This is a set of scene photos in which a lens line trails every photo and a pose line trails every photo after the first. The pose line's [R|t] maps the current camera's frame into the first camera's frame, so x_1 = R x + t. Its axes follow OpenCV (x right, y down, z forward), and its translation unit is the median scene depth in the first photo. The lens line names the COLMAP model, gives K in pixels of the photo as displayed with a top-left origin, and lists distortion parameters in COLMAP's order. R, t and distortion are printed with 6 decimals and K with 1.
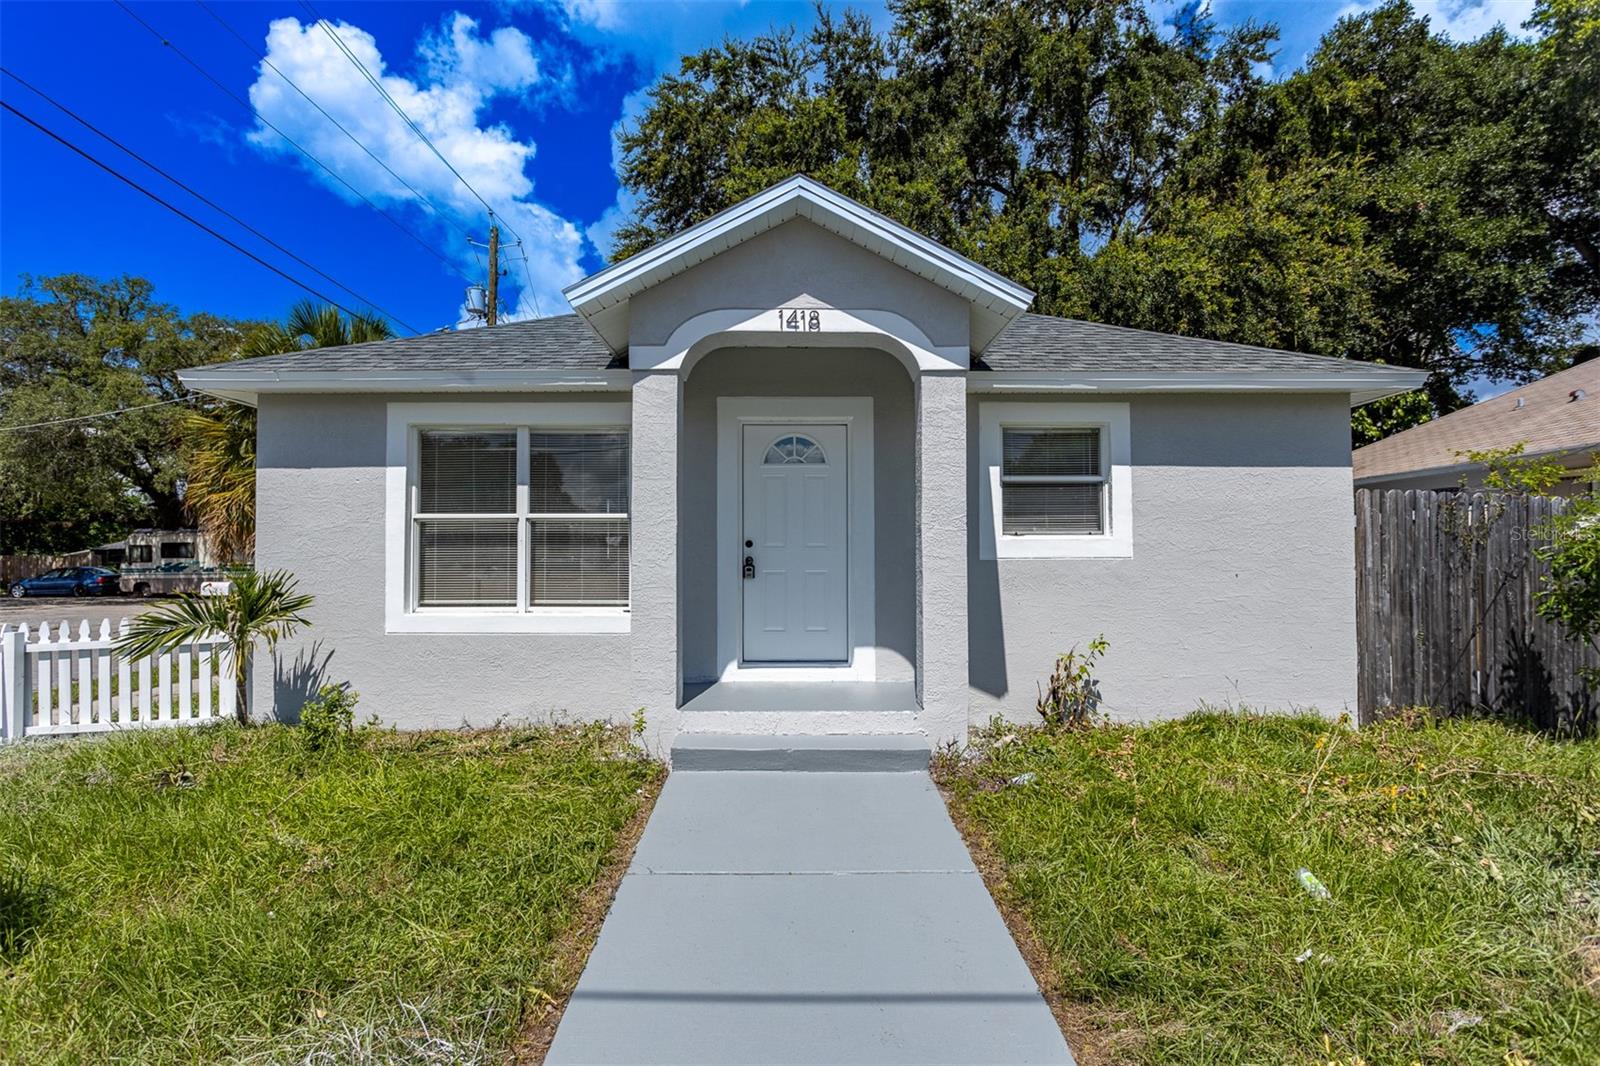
lens RADIAL K [[817.9, 0, 790.5], [0, 817.9, 535.9], [0, 0, 1]] dist [-0.006355, 0.002027]
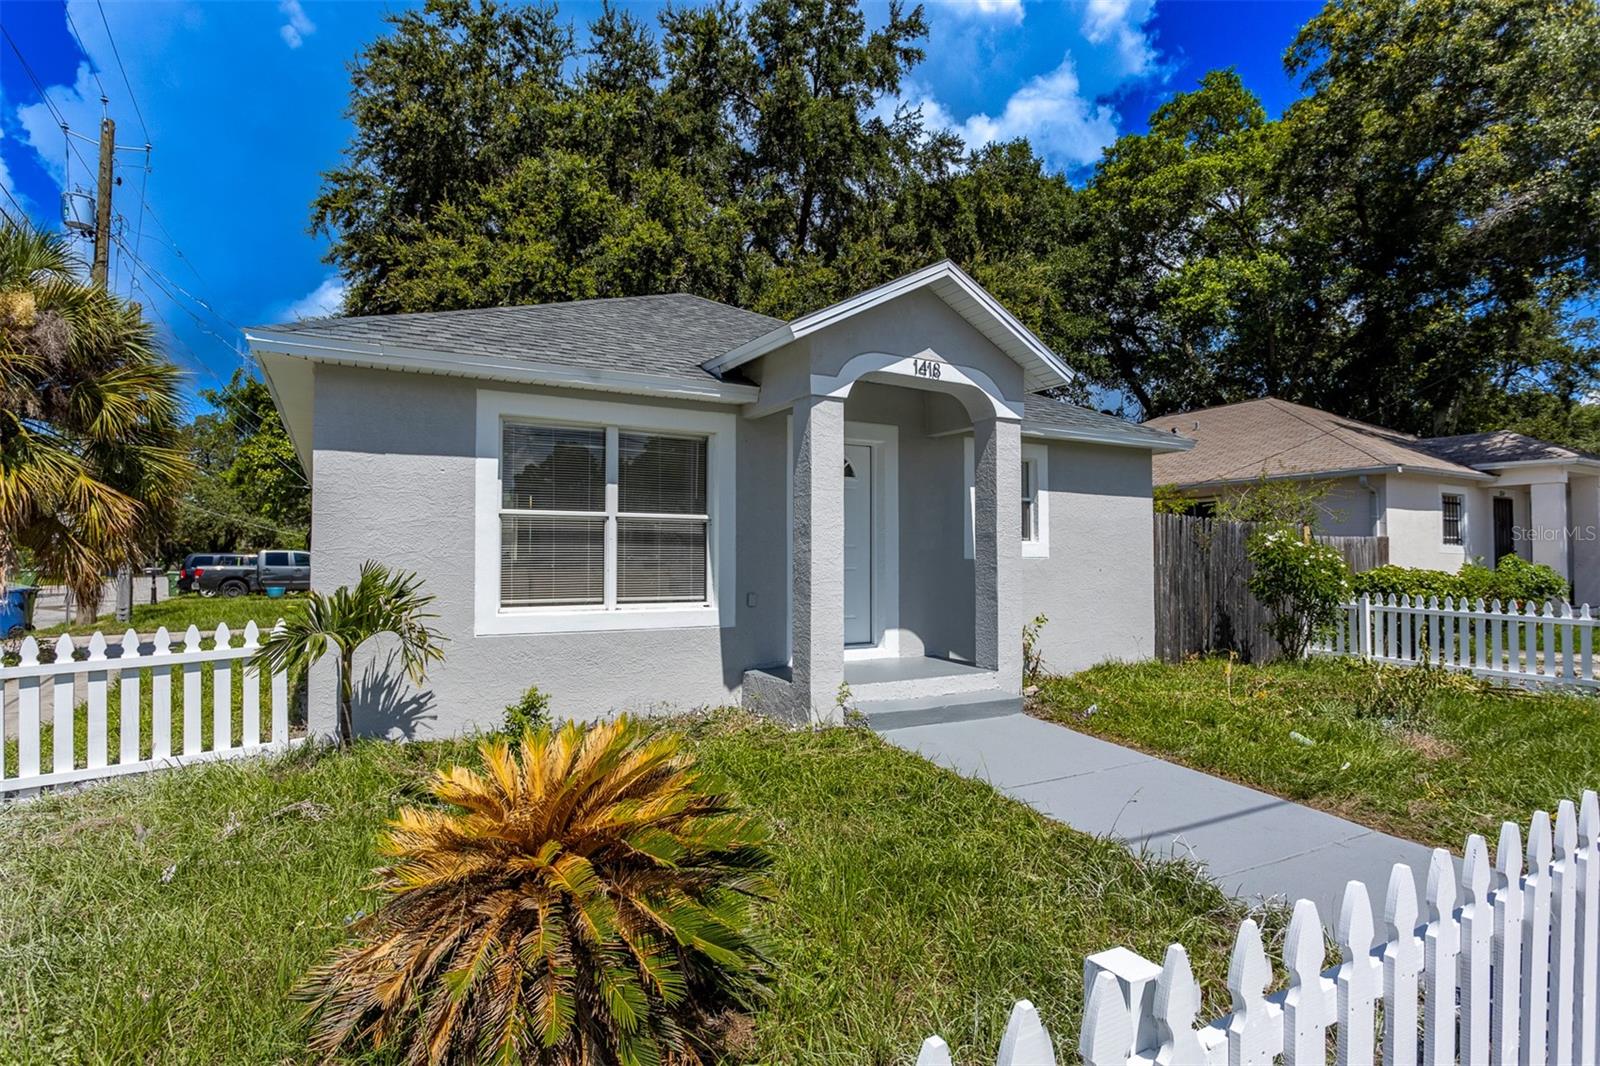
lens RADIAL K [[817.9, 0, 842.4], [0, 817.9, 539.0], [0, 0, 1]] dist [-0.006355, 0.002027]
pose [[0.860967, 0.014747, 0.508447, -0.587803], [-0.017548, 0.999846, 0.000716, 0.000285], [-0.508358, -0.009539, 0.861093, -0.019558]]
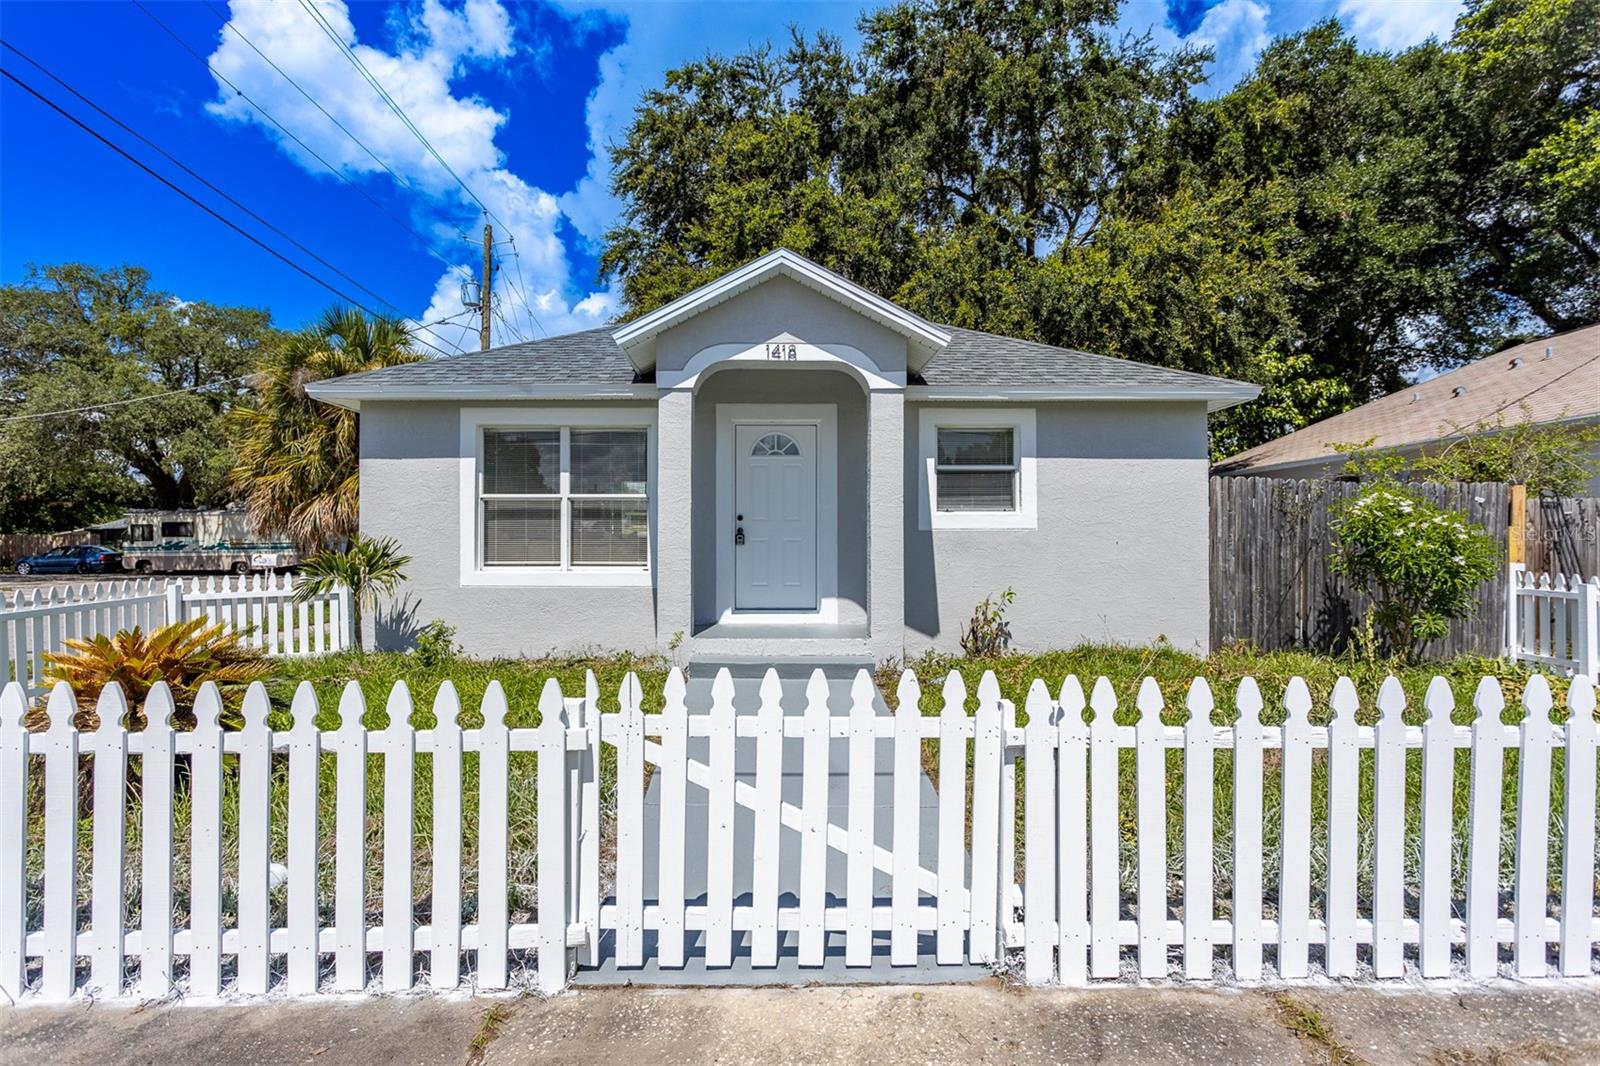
lens RADIAL K [[817.9, 0, 770.6], [0, 817.9, 533.7], [0, 0, 1]] dist [-0.006355, 0.002027]
pose [[0.999958, 0.001117, 0.009115, -0.014813], [-0.001296, 0.999806, 0.019675, 0.009221], [-0.009092, -0.019686, 0.999765, -0.288894]]
